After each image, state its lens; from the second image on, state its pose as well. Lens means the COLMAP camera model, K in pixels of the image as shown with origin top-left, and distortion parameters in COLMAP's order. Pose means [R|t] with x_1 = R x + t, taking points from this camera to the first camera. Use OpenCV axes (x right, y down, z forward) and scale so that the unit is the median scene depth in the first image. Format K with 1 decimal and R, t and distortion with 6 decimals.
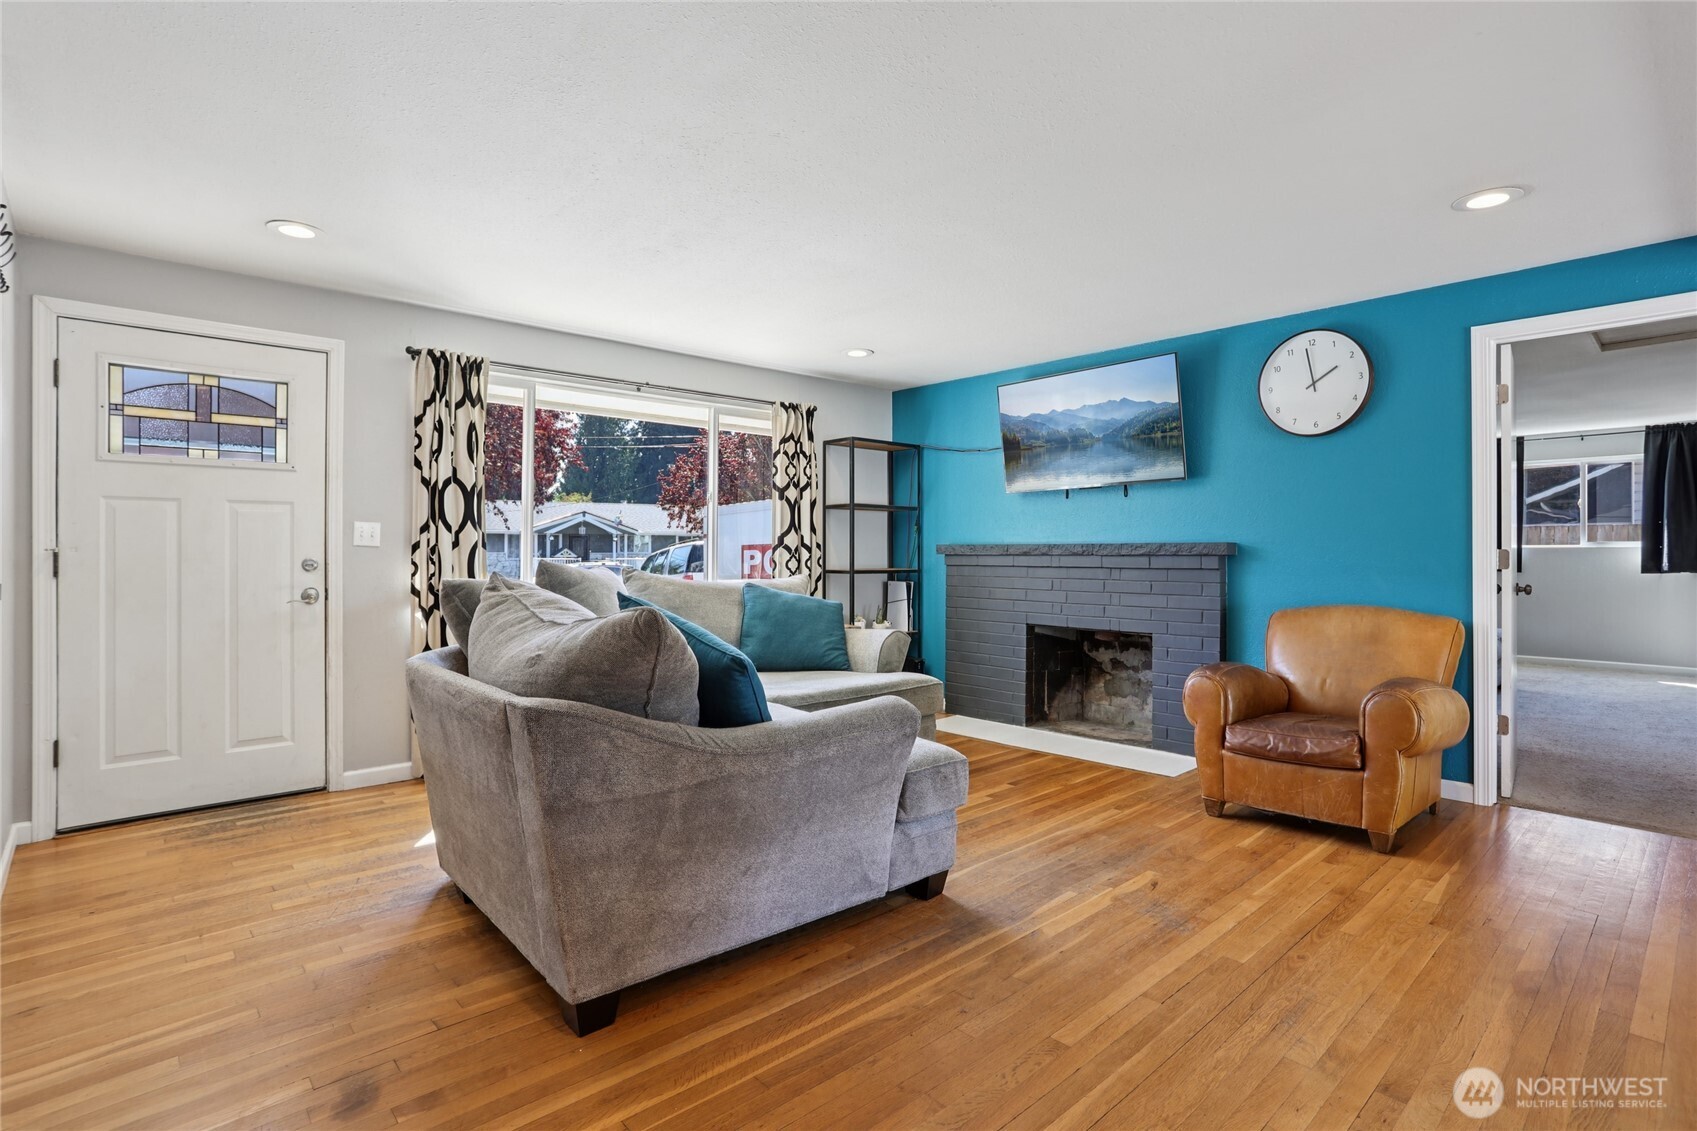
lens RADIAL K [[816.5, 0, 848.2], [0, 816.5, 558.4], [0, 0, 1]] dist [-0.050684, 0.034586]
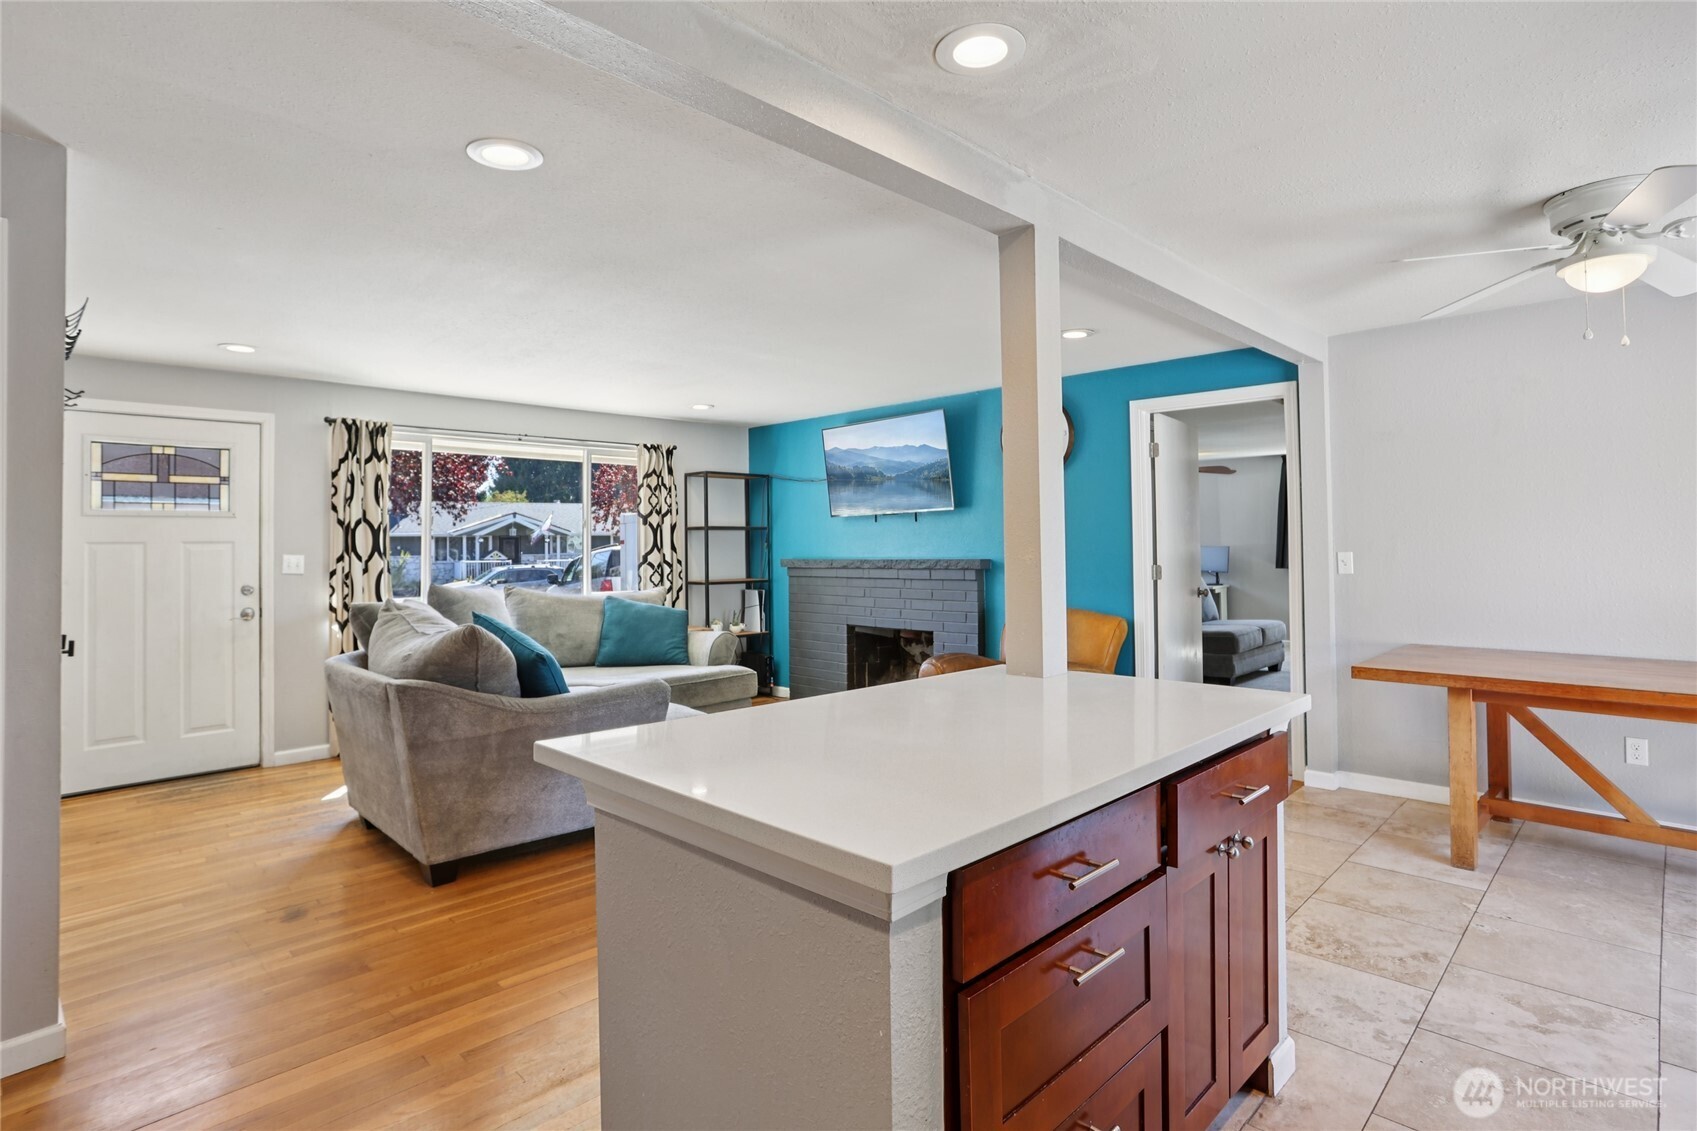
lens RADIAL K [[857.5, 0, 845.4], [0, 857.5, 536.6], [0, 0, 1]] dist [-0.040085, 0.032605]
pose [[0.998805, -0.012919, 0.047143, 0.212382], [0.013802, 0.999734, -0.018462, -0.037169], [-0.046892, 0.019091, 0.998718, -0.381977]]
